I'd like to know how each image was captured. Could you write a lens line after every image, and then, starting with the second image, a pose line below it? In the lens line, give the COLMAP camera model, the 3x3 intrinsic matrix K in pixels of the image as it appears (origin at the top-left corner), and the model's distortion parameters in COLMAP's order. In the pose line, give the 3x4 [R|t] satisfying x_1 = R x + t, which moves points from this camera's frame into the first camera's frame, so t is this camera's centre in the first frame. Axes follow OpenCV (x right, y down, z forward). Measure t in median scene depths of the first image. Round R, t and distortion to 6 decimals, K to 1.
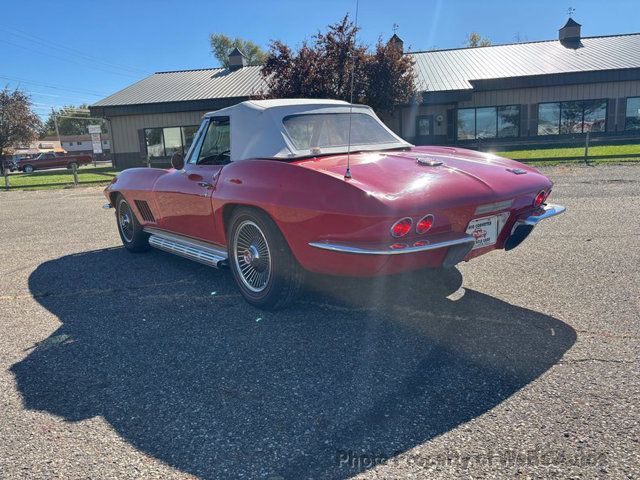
lens RADIAL K [[582.0, 0, 313.3], [0, 582.0, 242.7], [0, 0, 1]] dist [0.004756, 0.002856]
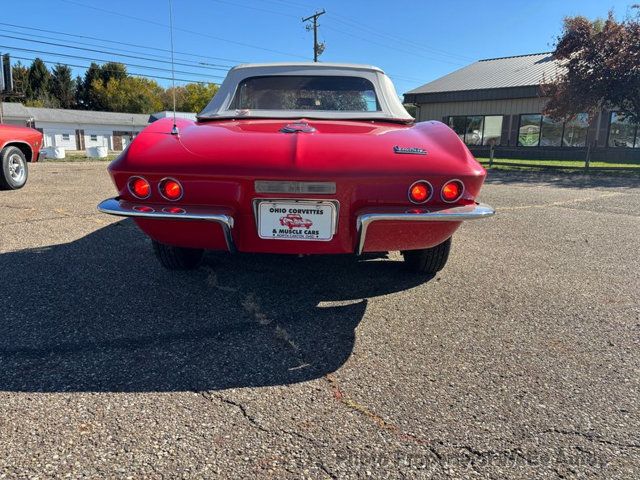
lens RADIAL K [[582.0, 0, 313.3], [0, 582.0, 242.7], [0, 0, 1]] dist [0.004756, 0.002856]
pose [[0.742295, 0.184335, -0.644220, 0.724793], [-0.179504, 0.980980, 0.073863, -0.044408], [0.645582, 0.060811, 0.761266, 0.389055]]
